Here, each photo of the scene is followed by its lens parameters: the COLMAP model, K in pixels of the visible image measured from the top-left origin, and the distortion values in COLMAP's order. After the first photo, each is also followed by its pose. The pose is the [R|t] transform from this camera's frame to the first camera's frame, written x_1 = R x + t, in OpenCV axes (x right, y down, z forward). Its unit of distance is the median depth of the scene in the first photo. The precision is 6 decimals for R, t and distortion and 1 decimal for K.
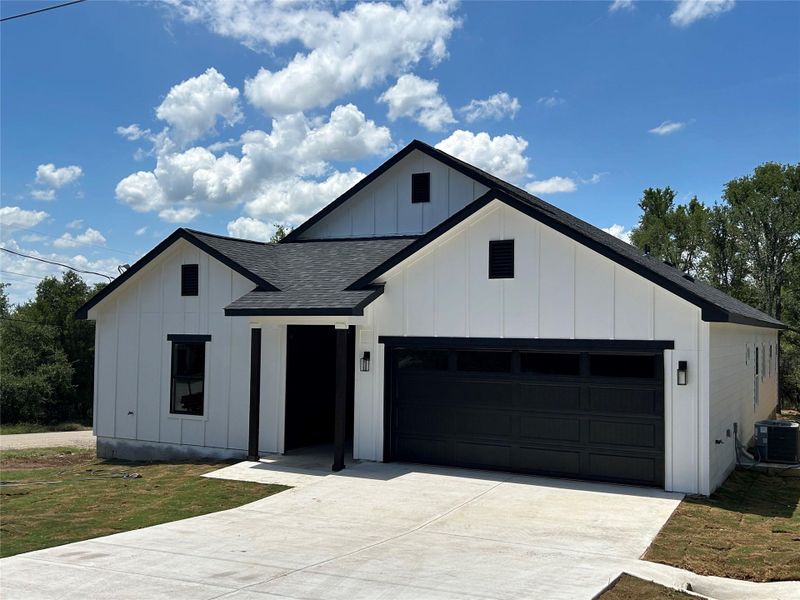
lens RADIAL K [[787.6, 0, 400.0], [0, 787.6, 300.0], [0, 0, 1]] dist [0.204121, -0.719030]
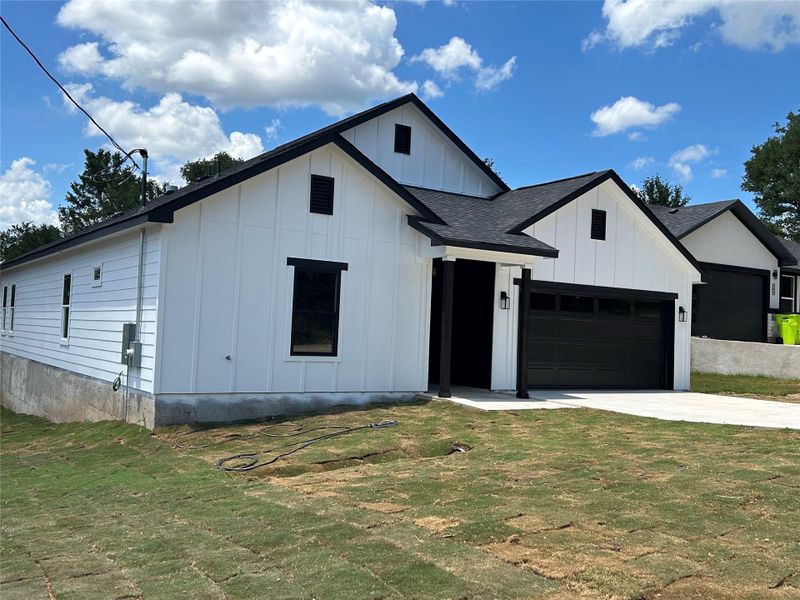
lens RADIAL K [[787.6, 0, 400.0], [0, 787.6, 300.0], [0, 0, 1]] dist [0.204121, -0.719030]
pose [[0.486242, 0.046206, 0.872602, -0.957261], [-0.068226, 0.997560, -0.014805, 0.092651], [-0.871156, -0.052336, 0.488208, 0.530302]]
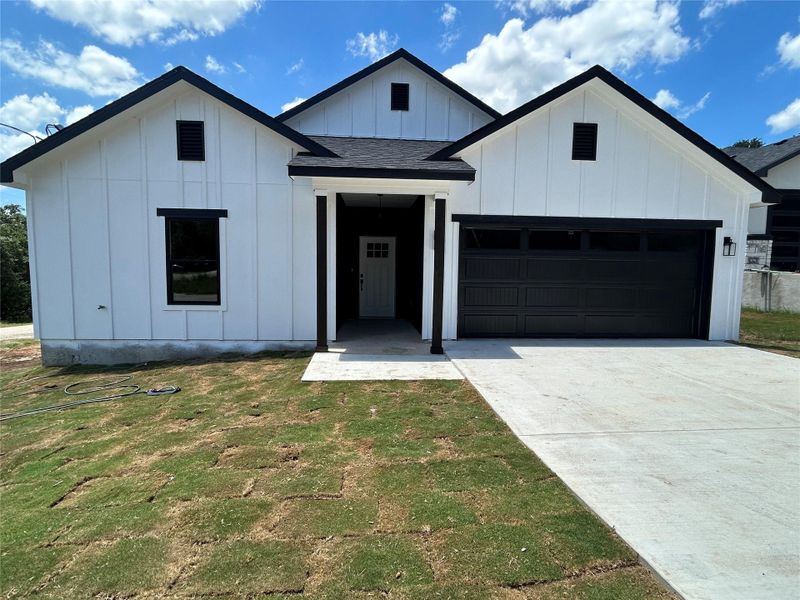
lens RADIAL K [[387.0, 0, 393.2], [0, 387.0, 295.5], [0, 0, 1]] dist [-0.005700, -0.001214]
pose [[0.858105, -0.038716, 0.512013, -0.299728], [-0.025555, 0.992698, 0.117890, 0.081118], [-0.512839, -0.114247, 0.850849, 0.553554]]
